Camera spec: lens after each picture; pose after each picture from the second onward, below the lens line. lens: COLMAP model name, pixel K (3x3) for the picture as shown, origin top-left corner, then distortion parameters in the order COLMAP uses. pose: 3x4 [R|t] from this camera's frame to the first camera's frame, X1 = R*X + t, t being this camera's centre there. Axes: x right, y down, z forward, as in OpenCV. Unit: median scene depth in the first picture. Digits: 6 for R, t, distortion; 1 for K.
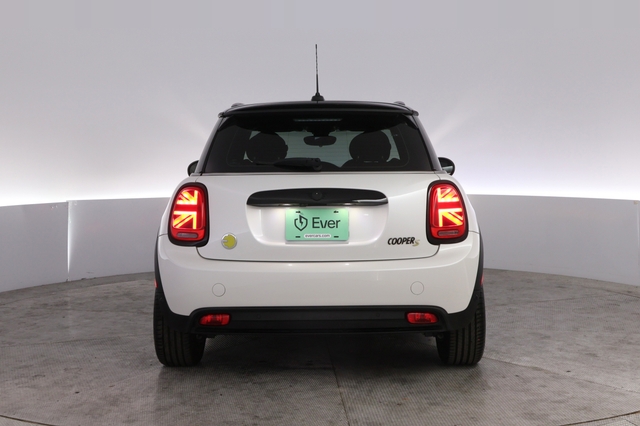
lens RADIAL K [[543.5, 0, 320.8], [0, 543.5, 208.5], [0, 0, 1]] dist [-0.047542, 0.020175]
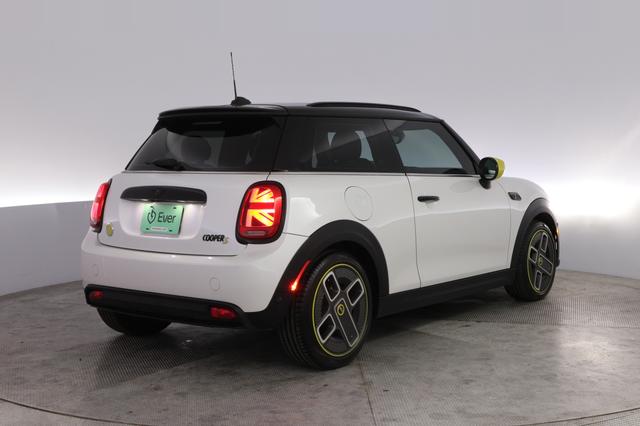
lens RADIAL K [[543.5, 0, 325.6], [0, 543.5, 212.4], [0, 0, 1]] dist [-0.047542, 0.020175]
pose [[0.917551, 0.043671, -0.395212, 0.745964], [-0.040480, 0.999046, 0.016413, -0.015653], [0.395551, 0.000938, 0.918443, 0.117620]]
